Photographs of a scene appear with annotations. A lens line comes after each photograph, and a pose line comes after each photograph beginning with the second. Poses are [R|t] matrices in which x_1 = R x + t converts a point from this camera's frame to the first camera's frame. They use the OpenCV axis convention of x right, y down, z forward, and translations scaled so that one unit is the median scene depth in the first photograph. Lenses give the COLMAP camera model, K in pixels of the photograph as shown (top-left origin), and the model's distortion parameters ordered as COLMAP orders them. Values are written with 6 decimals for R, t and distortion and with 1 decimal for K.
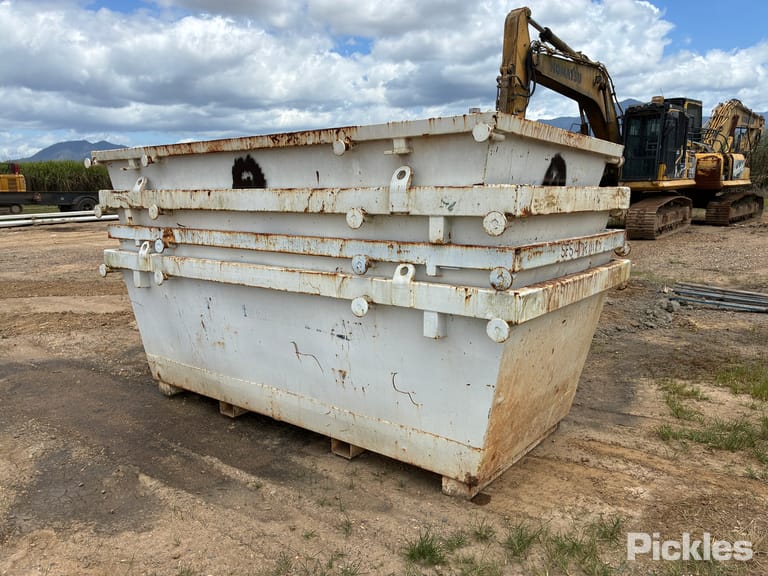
lens RADIAL K [[580.6, 0, 382.5], [0, 580.6, 280.8], [0, 0, 1]] dist [0.006960, 0.001432]
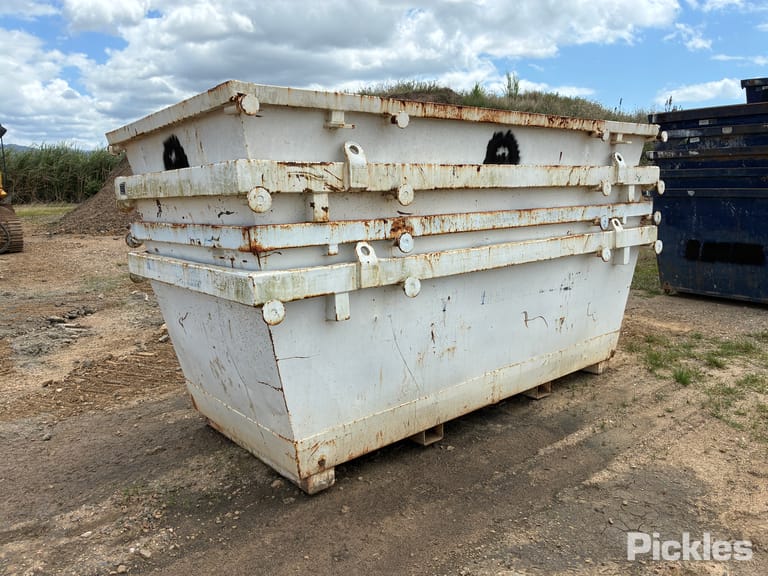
lens RADIAL K [[577.8, 0, 383.1], [0, 577.8, 240.6], [0, 0, 1]] dist [0.004647, 0.000964]
pose [[0.221634, -0.101167, 0.969868, -1.215474], [0.153002, 0.985892, 0.067874, -0.130762], [-0.963052, 0.133348, 0.233986, 0.988173]]
